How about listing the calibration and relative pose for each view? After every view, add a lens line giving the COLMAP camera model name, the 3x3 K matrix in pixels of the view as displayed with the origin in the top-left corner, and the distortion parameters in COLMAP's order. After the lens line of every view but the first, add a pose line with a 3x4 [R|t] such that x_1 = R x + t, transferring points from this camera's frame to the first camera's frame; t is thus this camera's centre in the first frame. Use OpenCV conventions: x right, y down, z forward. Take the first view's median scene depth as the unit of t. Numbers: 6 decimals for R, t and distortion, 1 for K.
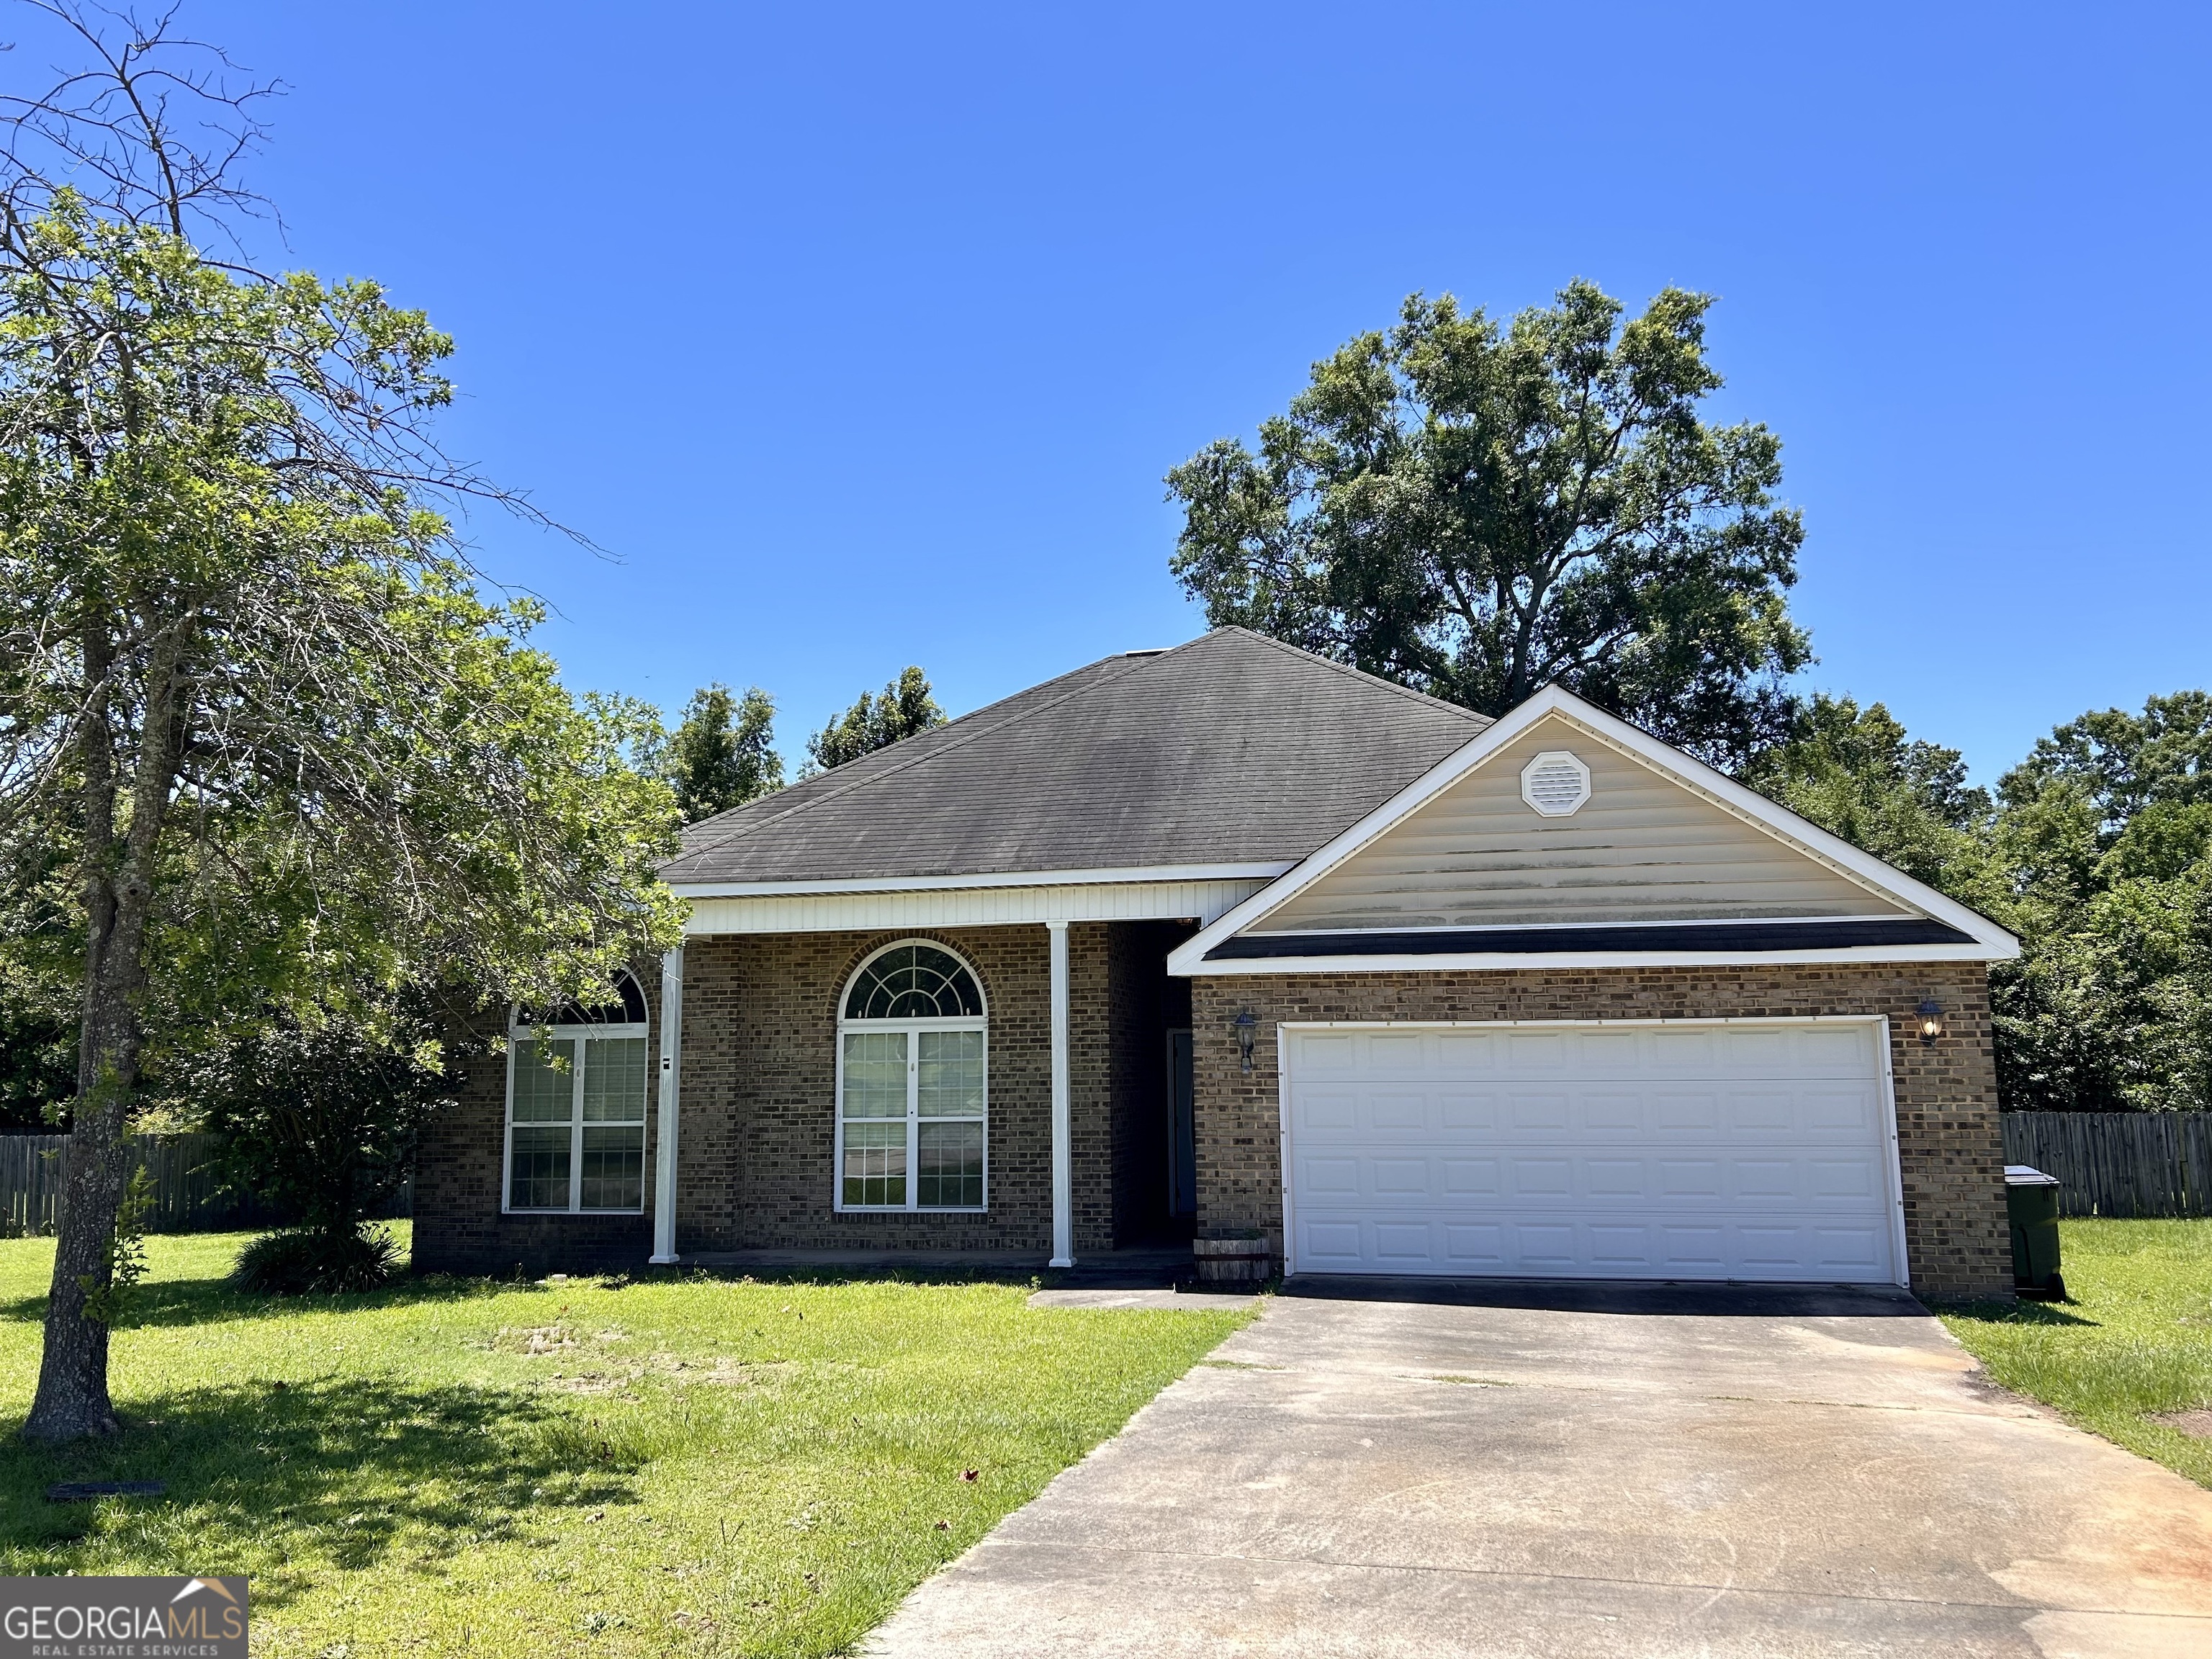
lens RADIAL K [[1718.3, 0, 1092.4], [0, 1718.3, 753.0], [0, 0, 1]] dist [0.062826, -0.038514]
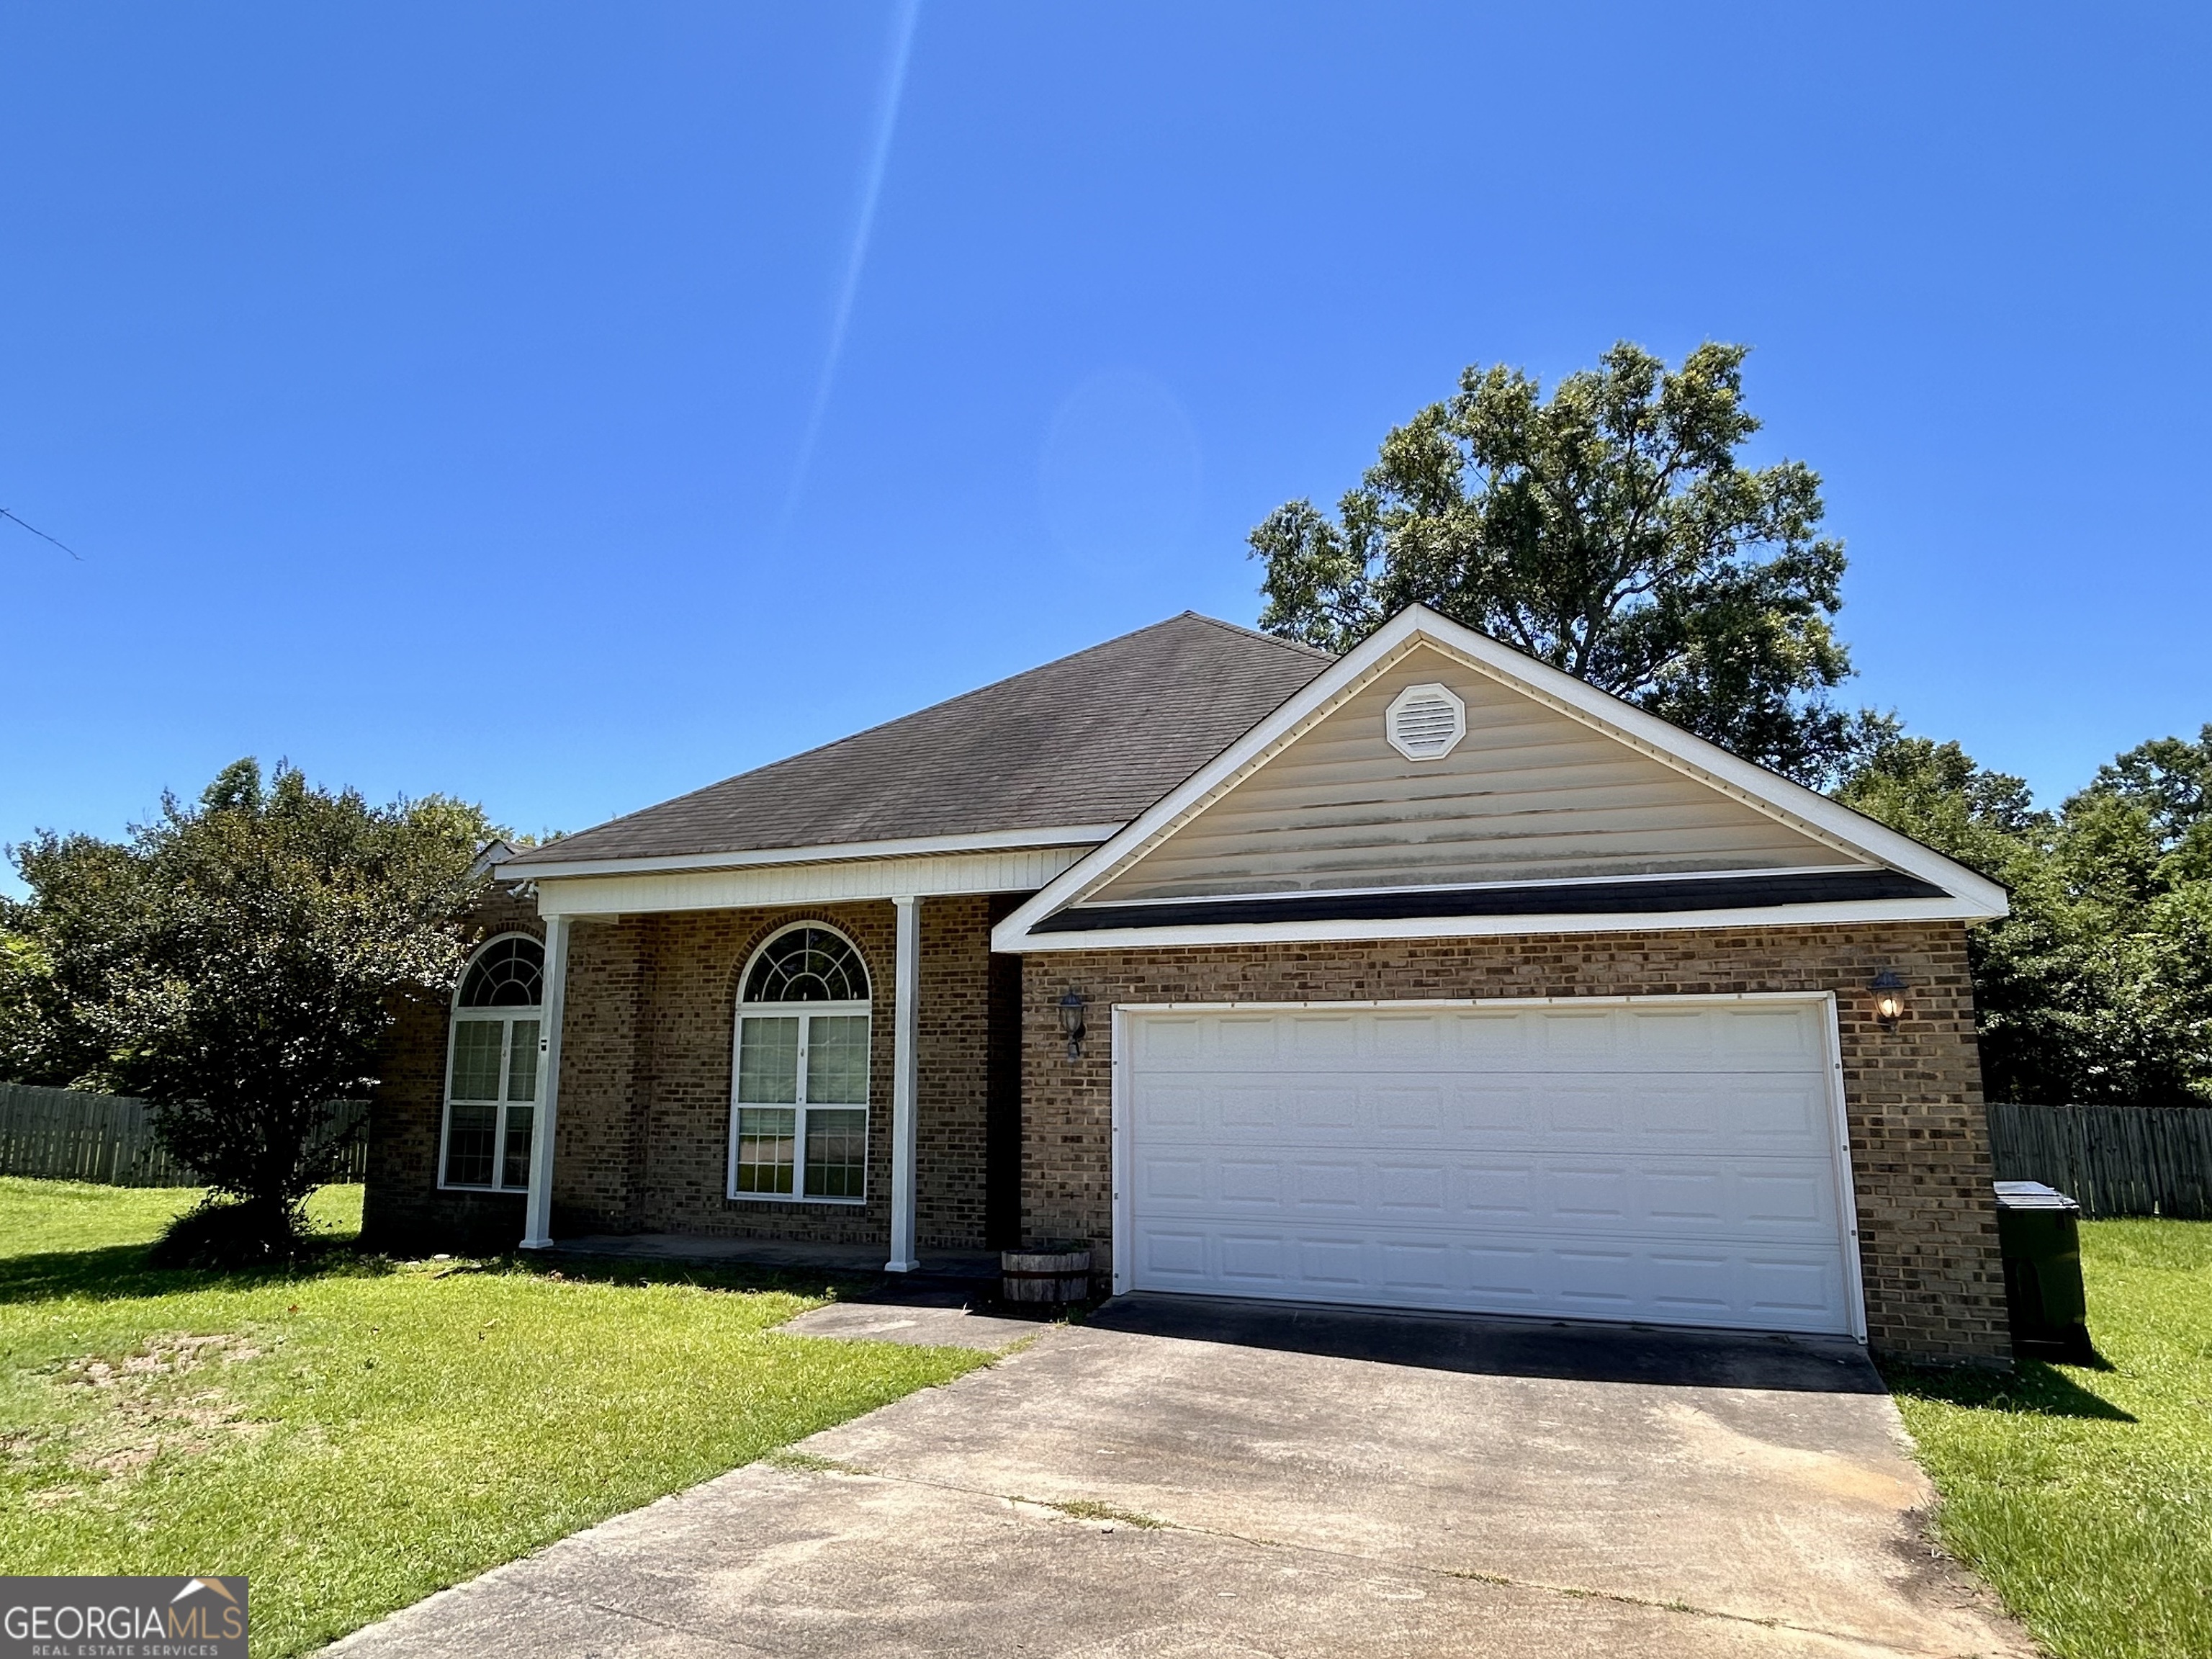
lens RADIAL K [[1326.7, 0, 1093.4], [0, 1326.7, 788.6], [0, 0, 1]] dist [0.001020, 0.006297]
pose [[0.987779, -0.022026, -0.154297, 0.180430], [0.019208, 0.999621, -0.019732, 0.052559], [0.154674, 0.016527, 0.987827, 0.288711]]
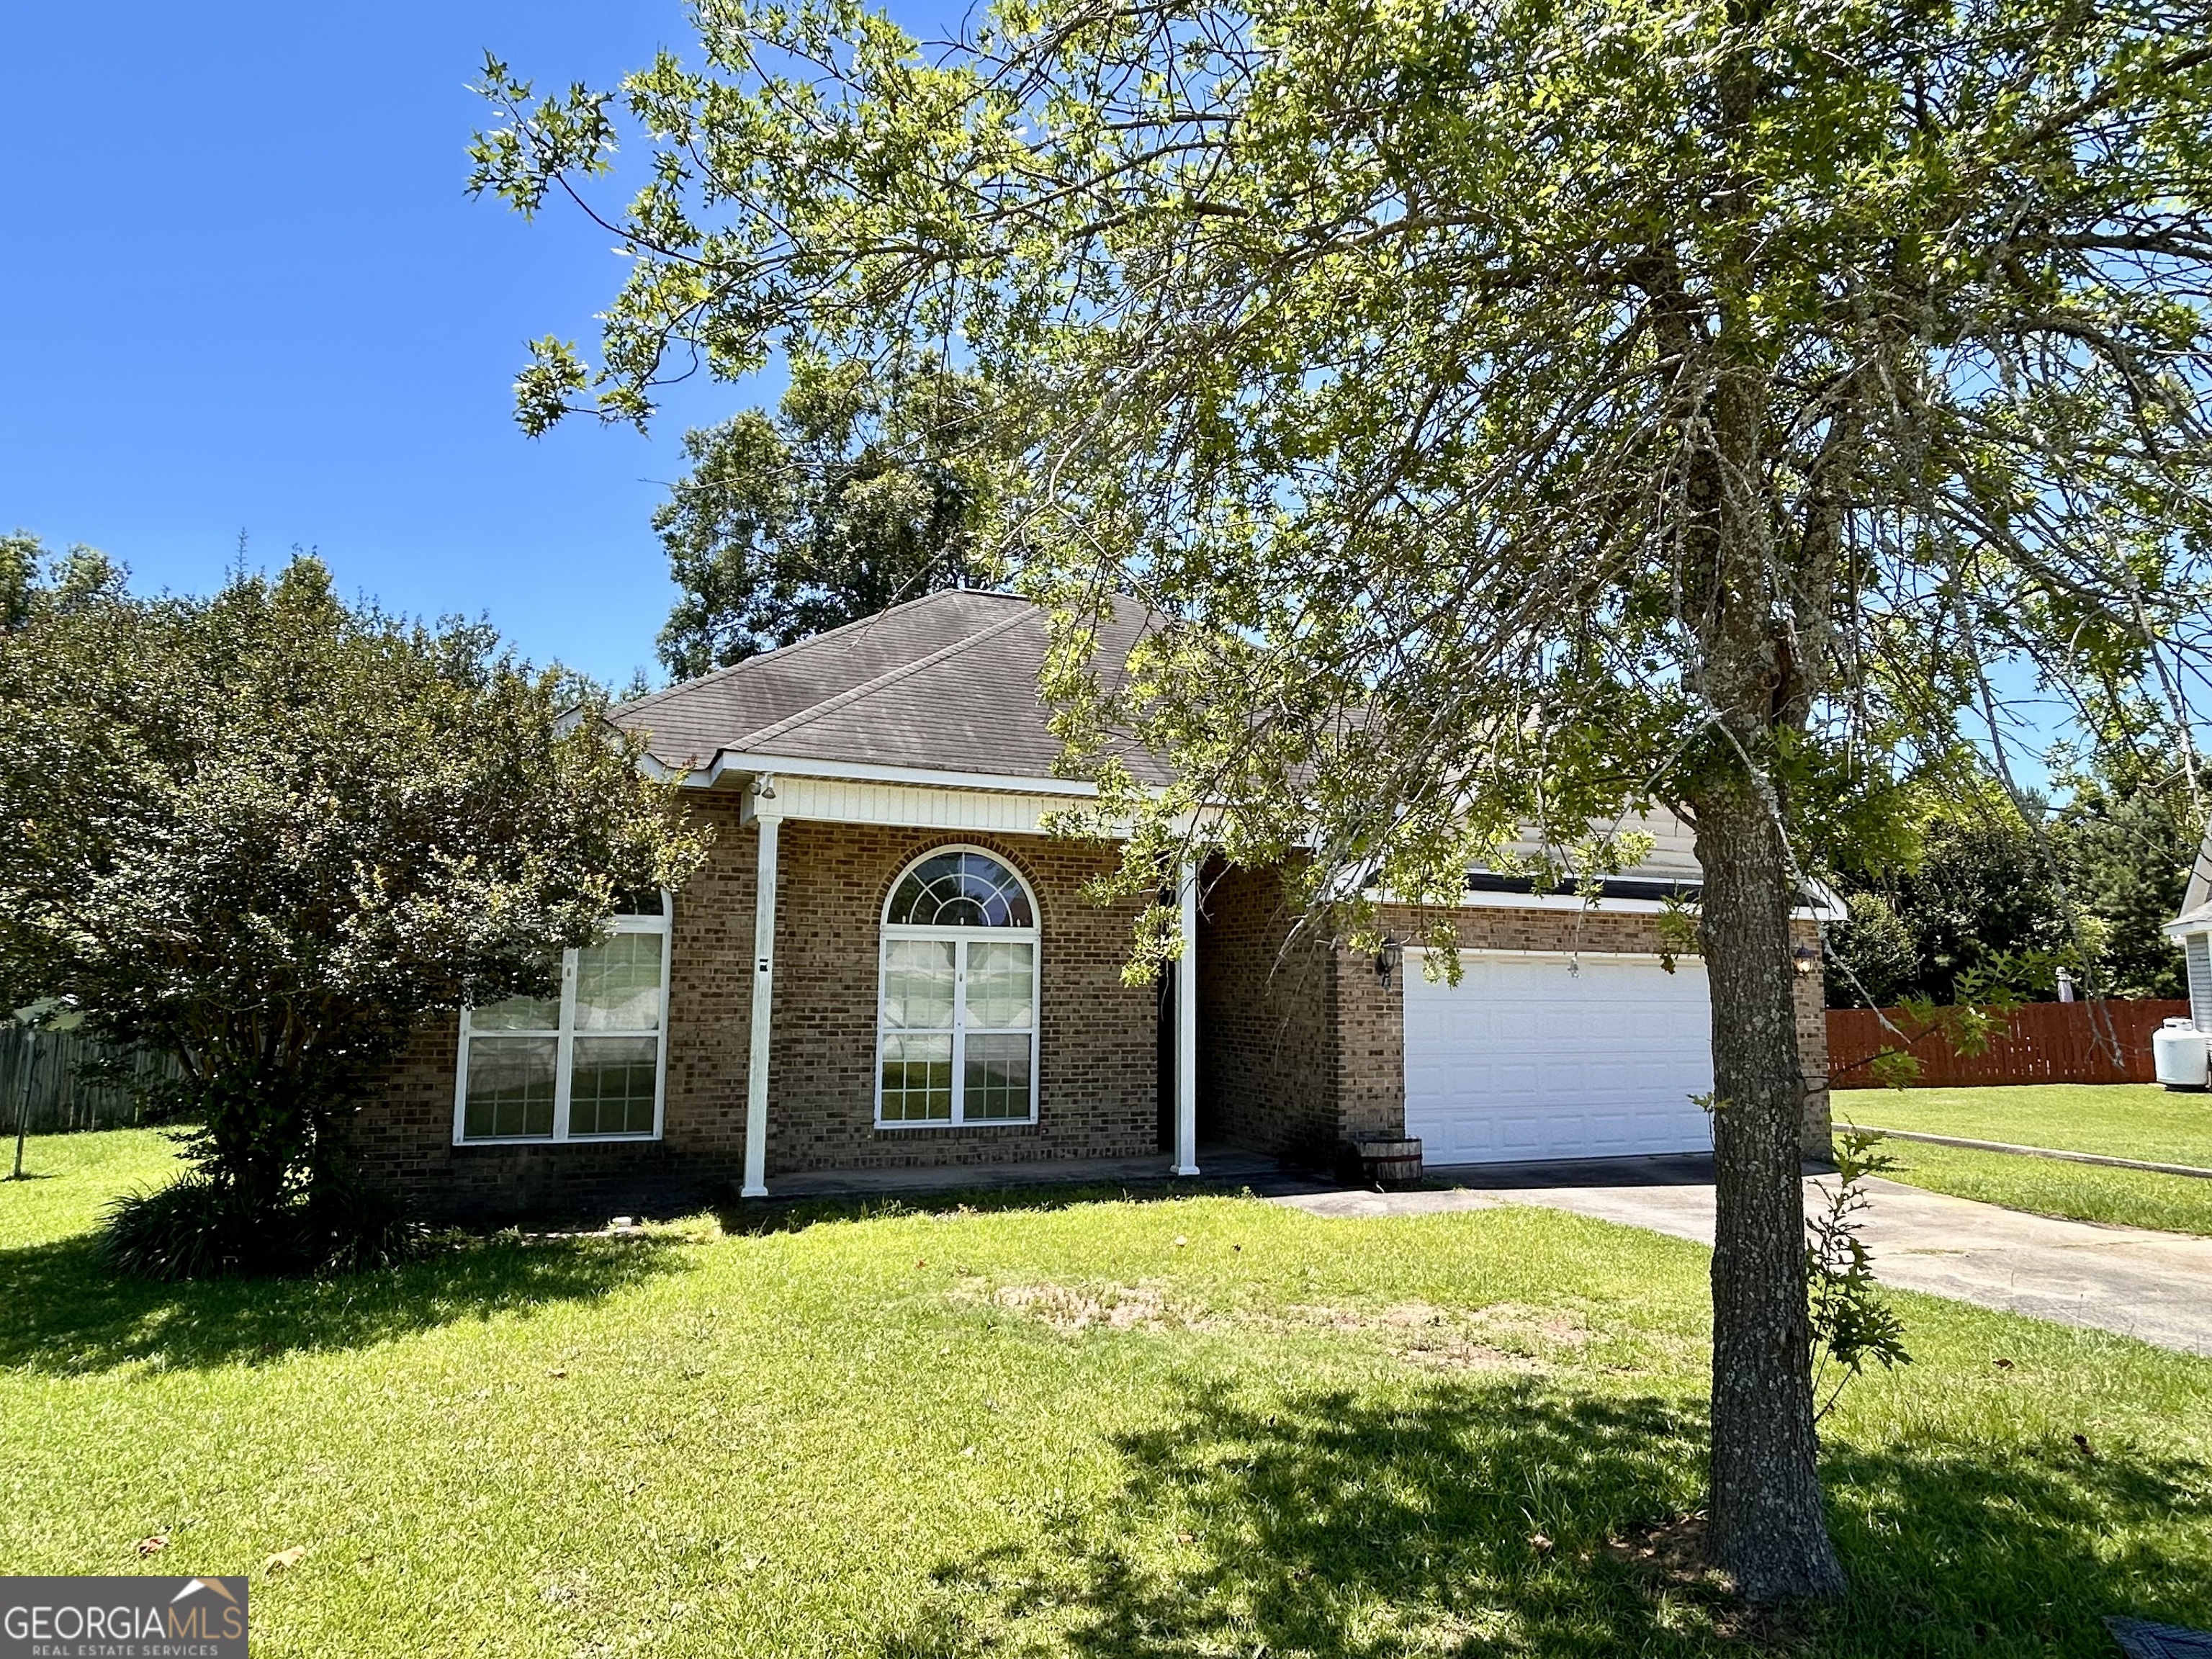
lens RADIAL K [[1326.7, 0, 1092.4], [0, 1326.7, 822.0], [0, 0, 1]] dist [0.001020, 0.006297]
pose [[0.816126, 0.091930, 0.570515, -0.483008], [-0.124000, 0.992128, 0.017515, 0.076312], [-0.564414, -0.085039, 0.821100, 0.368324]]
